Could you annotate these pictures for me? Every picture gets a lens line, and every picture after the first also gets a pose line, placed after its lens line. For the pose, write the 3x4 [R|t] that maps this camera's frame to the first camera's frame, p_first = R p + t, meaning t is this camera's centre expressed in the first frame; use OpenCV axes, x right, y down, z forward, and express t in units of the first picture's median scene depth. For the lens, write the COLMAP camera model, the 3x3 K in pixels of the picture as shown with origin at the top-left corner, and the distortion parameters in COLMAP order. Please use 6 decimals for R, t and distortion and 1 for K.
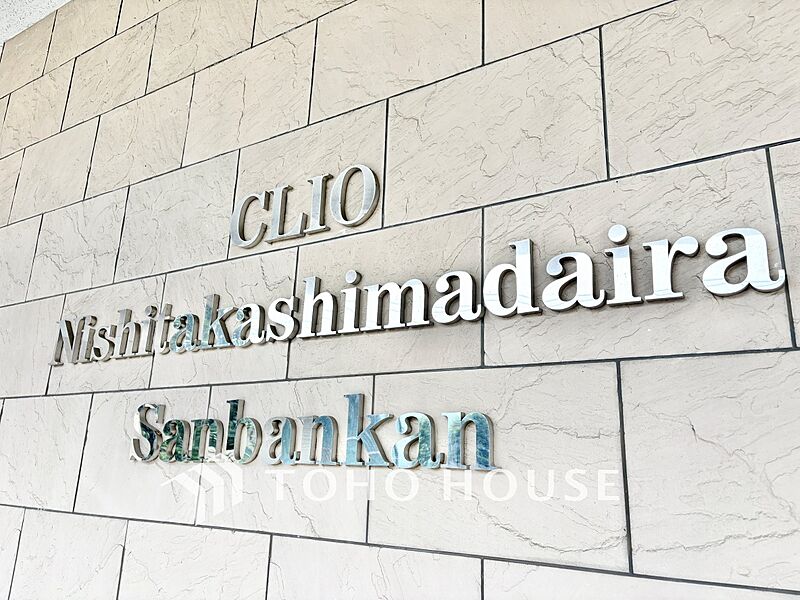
lens RADIAL K [[609.9, 0, 400.0], [0, 609.9, 300.0], [0, 0, 1]] dist [0.000481, 0.000438]
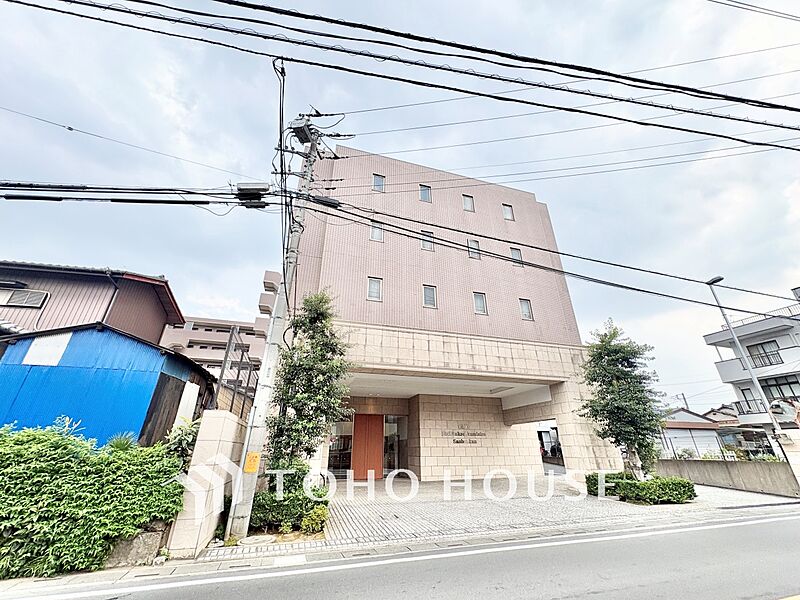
lens RADIAL K [[319.7, 0, 400.9], [0, 319.7, 299.5], [0, 0, 1]] dist [0.000172, 0.000273]
pose [[0.657416, 0.290469, 0.695293, -8.614846], [-0.176375, 0.956401, -0.232784, -1.179355], [-0.732596, 0.030404, 0.679985, -3.898165]]
